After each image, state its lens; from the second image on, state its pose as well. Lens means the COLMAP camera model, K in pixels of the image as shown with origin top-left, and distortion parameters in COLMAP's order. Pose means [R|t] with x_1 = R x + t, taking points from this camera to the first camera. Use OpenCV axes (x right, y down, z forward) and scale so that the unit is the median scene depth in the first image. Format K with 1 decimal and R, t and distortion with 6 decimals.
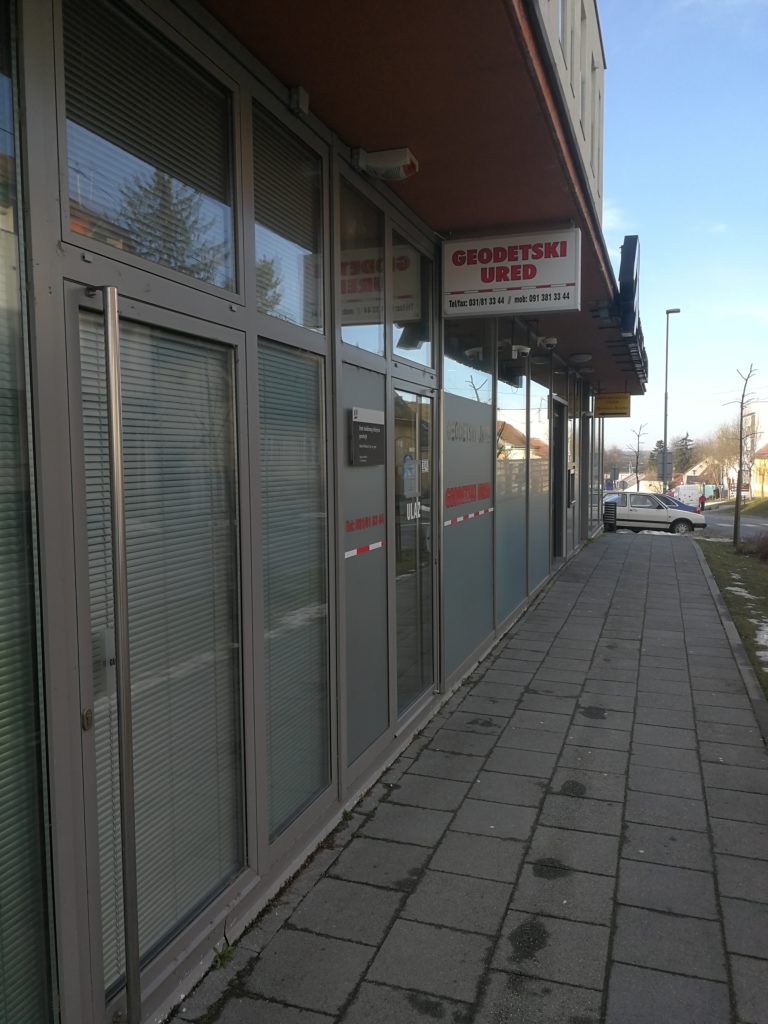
lens RADIAL K [[797.8, 0, 384.0], [0, 797.8, 512.0], [0, 0, 1]] dist [0.099591, -0.135714]
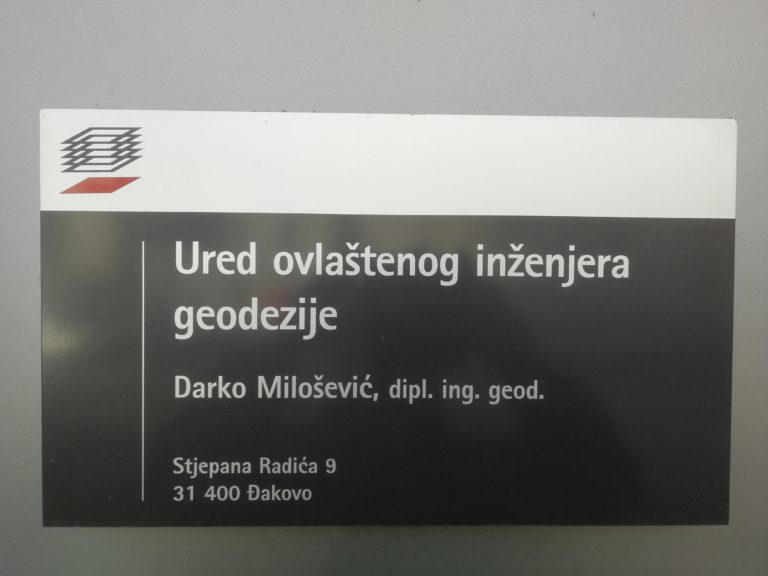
lens RADIAL K [[598.3, 0, 384.0], [0, 598.3, 288.0], [0, 0, 1]] dist [0.099591, -0.135714]
pose [[0.339186, 0.043205, -0.939727, 0.061957], [-0.076555, 0.996899, 0.018201, -0.082106], [0.937599, 0.065767, 0.341442, 0.783257]]
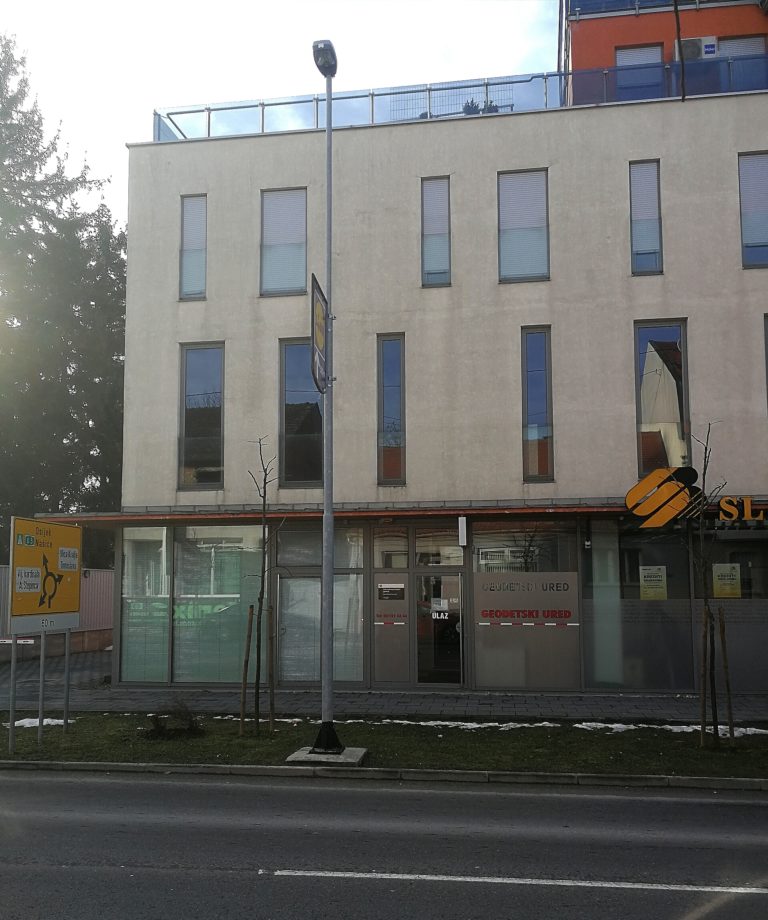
lens RADIAL K [[1001.8, 0, 384.0], [0, 1001.8, 460.0], [0, 0, 1]] dist [0.004167, 0.001375]
pose [[0.163539, -0.107080, -0.980708, 3.597975], [-0.063517, 0.990887, -0.118783, -0.116280], [0.984490, 0.081717, 0.155247, 0.180611]]
